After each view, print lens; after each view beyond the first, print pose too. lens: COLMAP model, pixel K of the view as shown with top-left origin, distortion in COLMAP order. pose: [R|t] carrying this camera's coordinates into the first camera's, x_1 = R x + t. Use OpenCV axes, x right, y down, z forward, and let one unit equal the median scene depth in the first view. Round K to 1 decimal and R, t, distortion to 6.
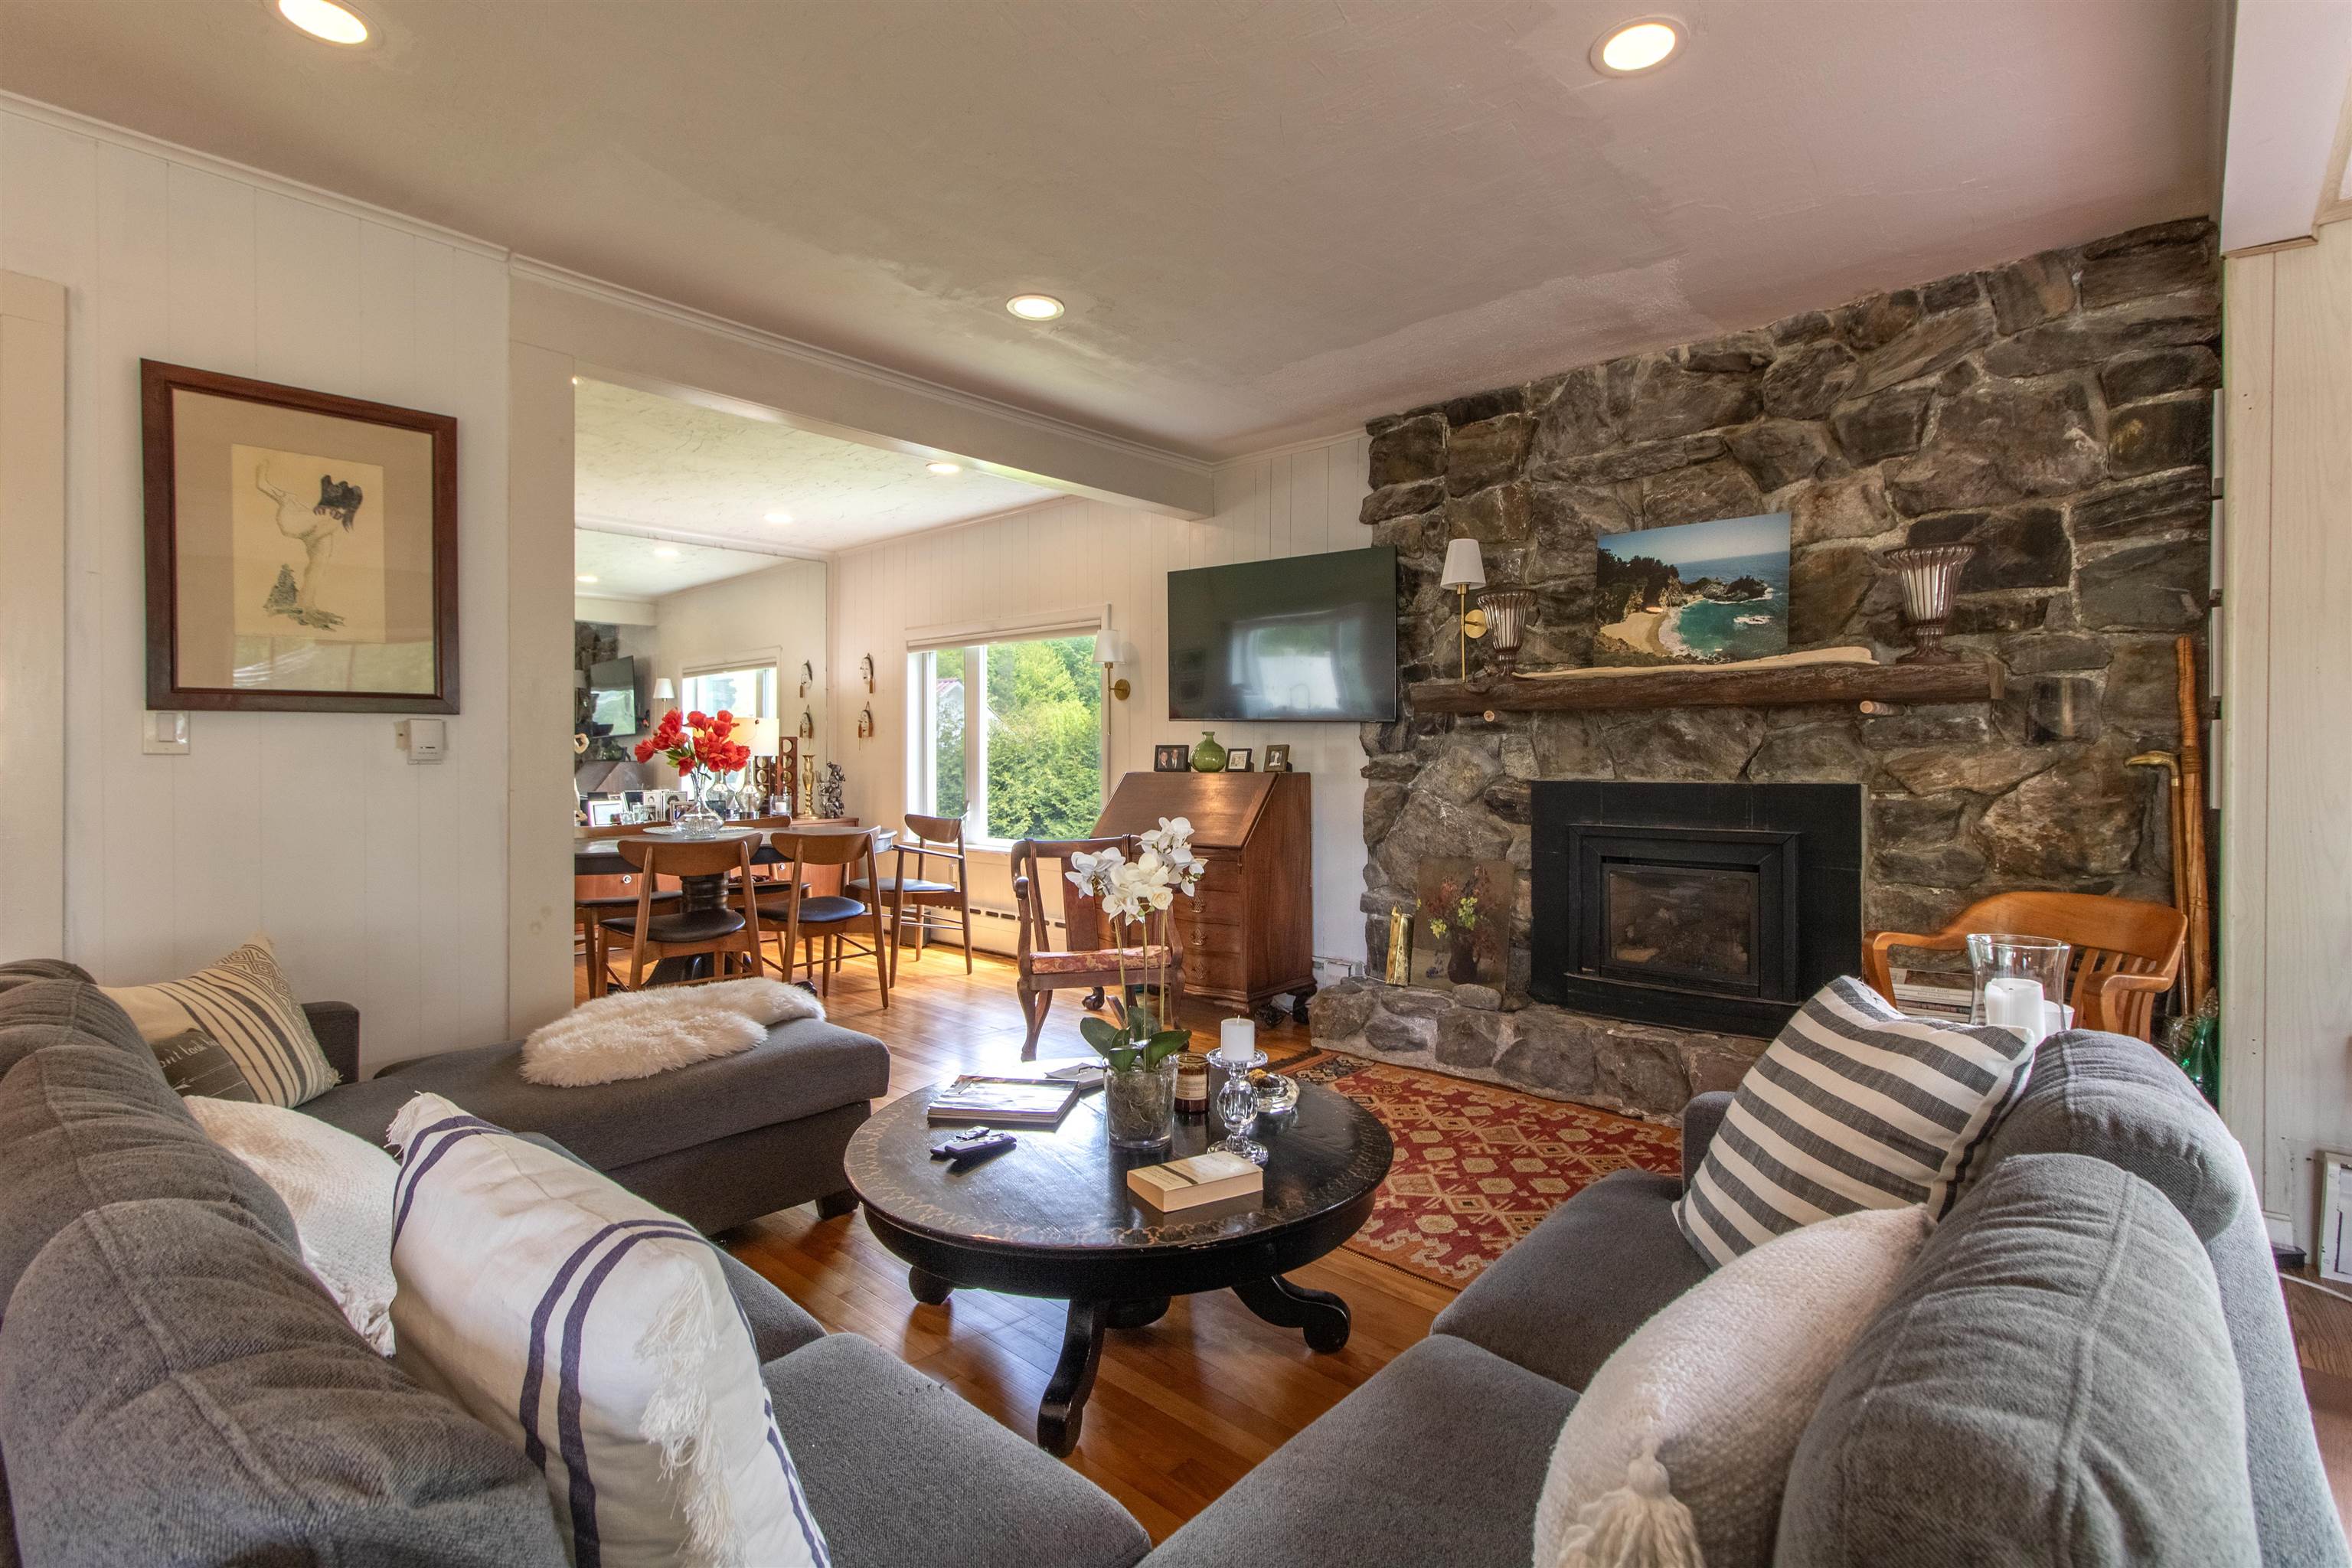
lens RADIAL K [[1079.9, 0, 1189.1], [0, 1079.9, 766.4], [0, 0, 1]] dist [0.002737, 0.000366]
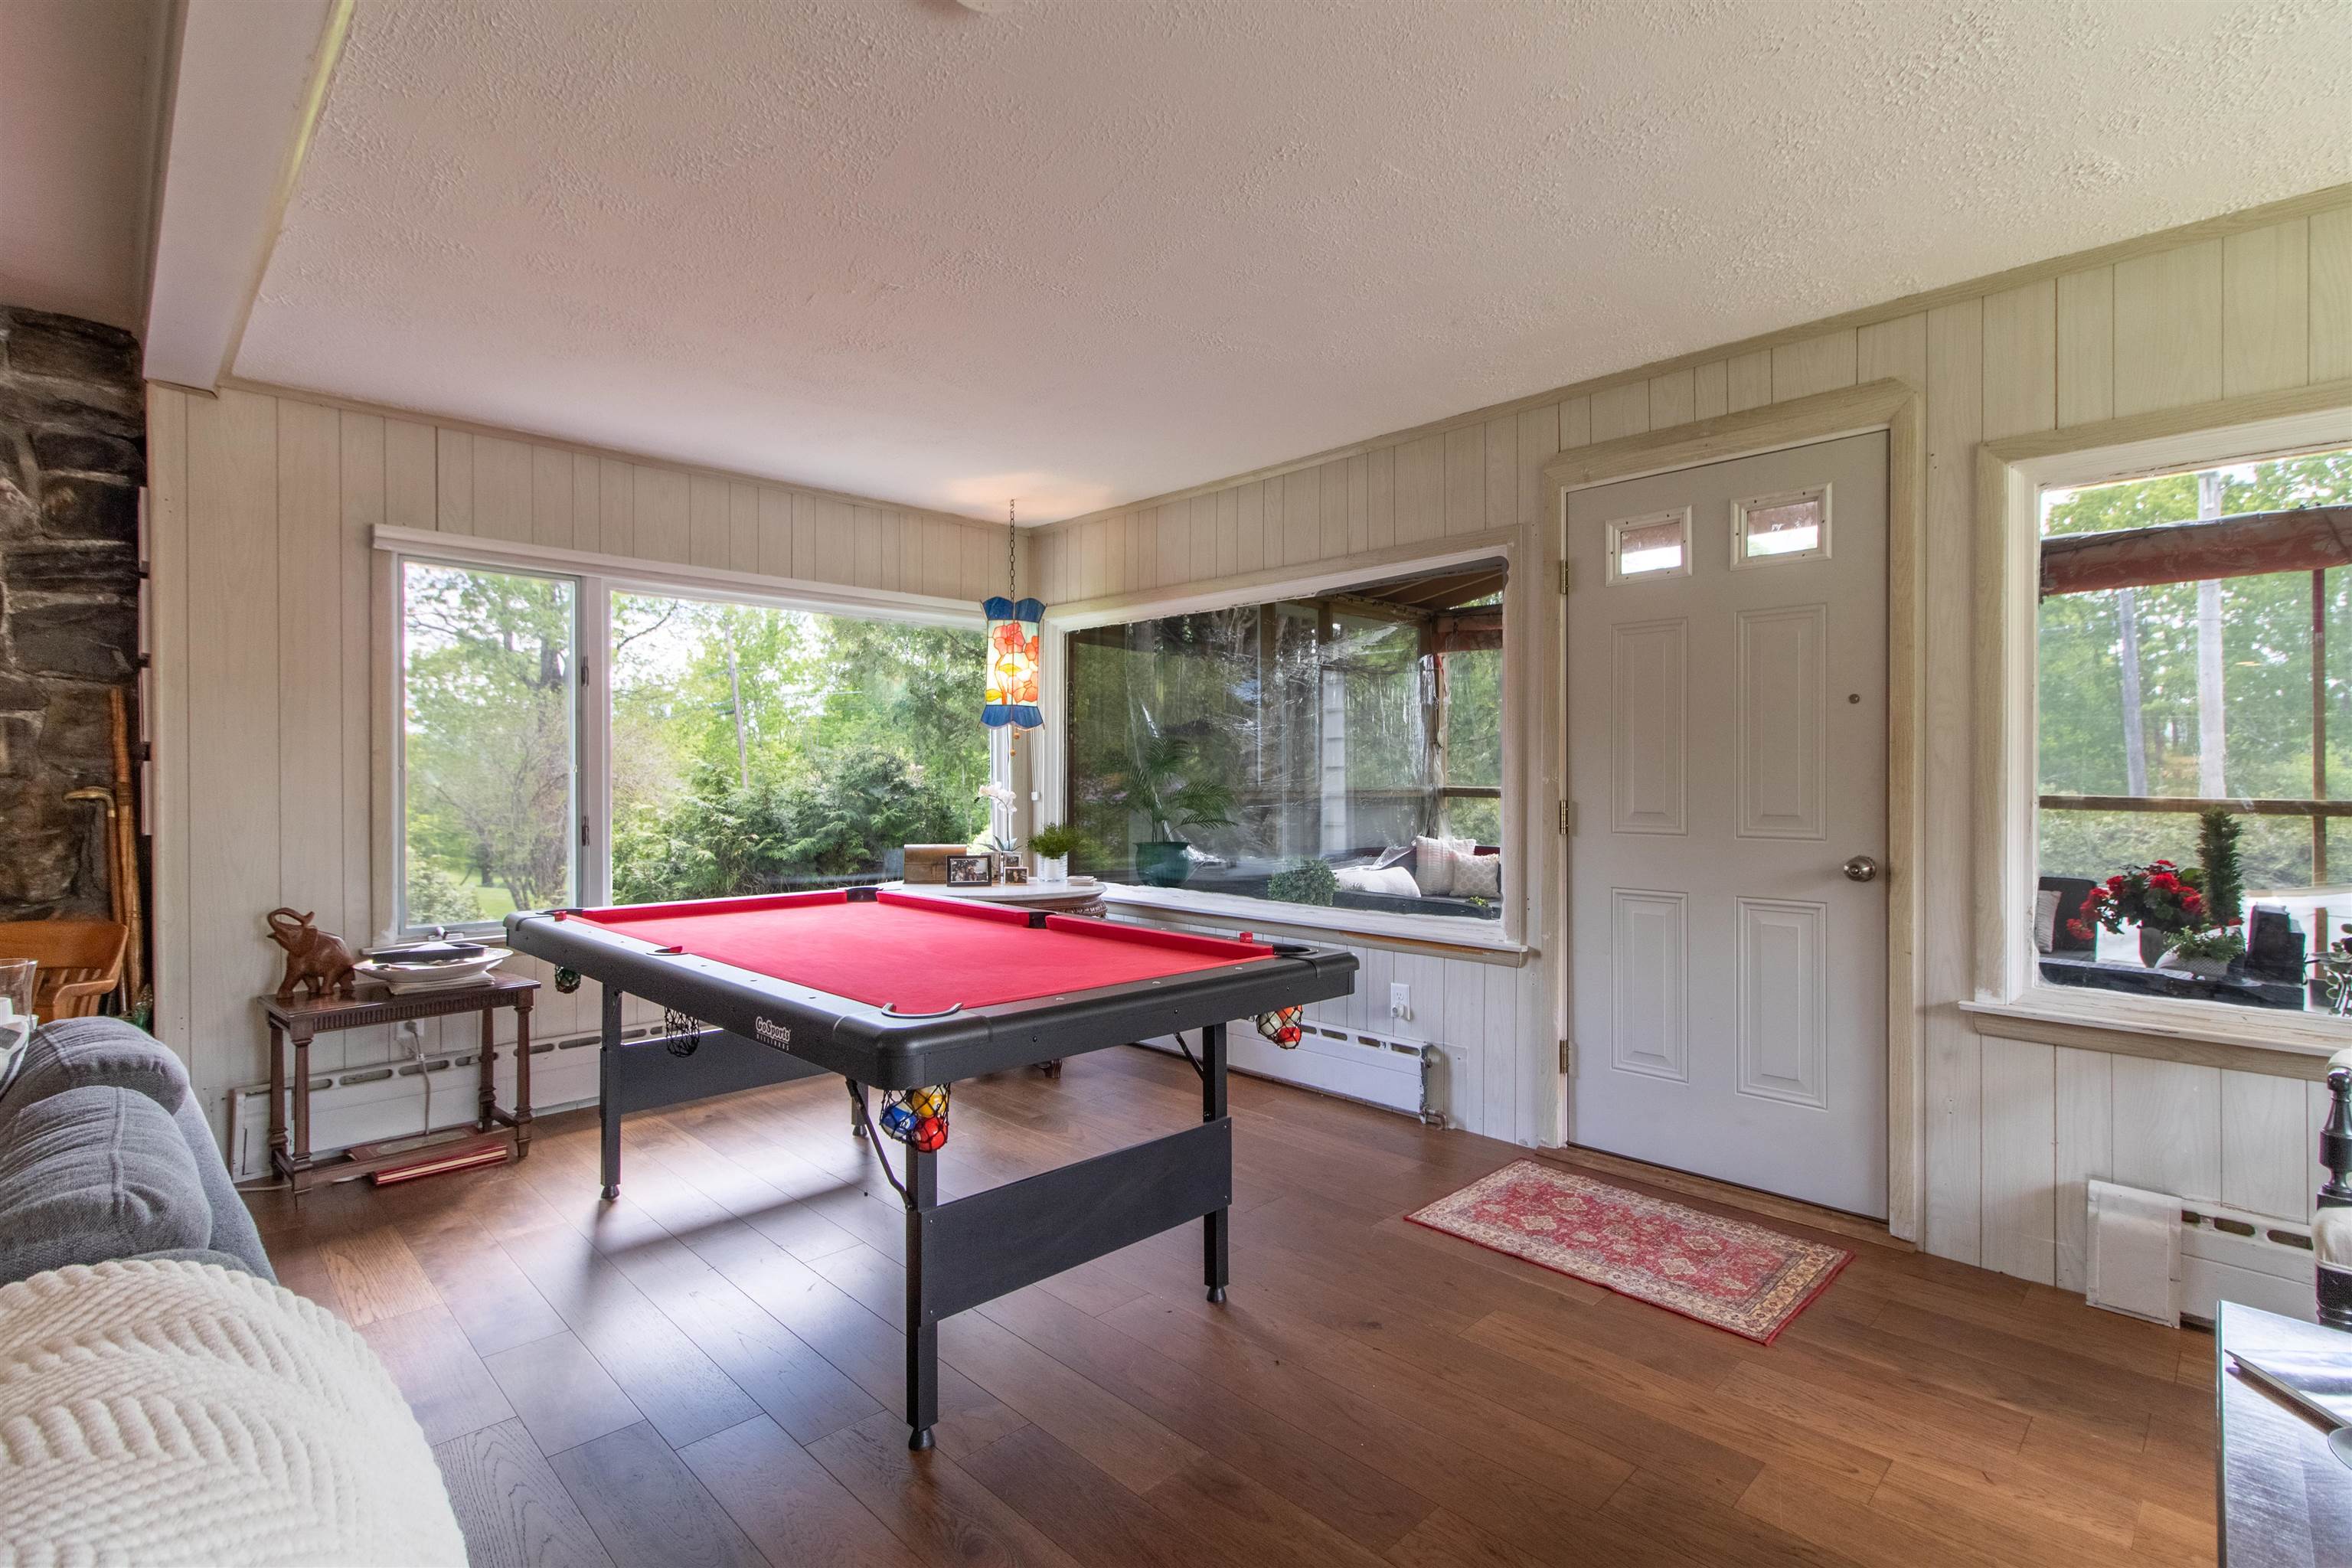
lens RADIAL K [[1079.9, 0, 1183.9], [0, 1079.9, 778.5], [0, 0, 1]] dist [0.002737, 0.000366]
pose [[0.038328, -0.005235, 0.999252, -0.195376], [0.010965, 0.999928, 0.004818, -0.015586], [-0.999205, 0.010772, 0.038382, -0.183838]]
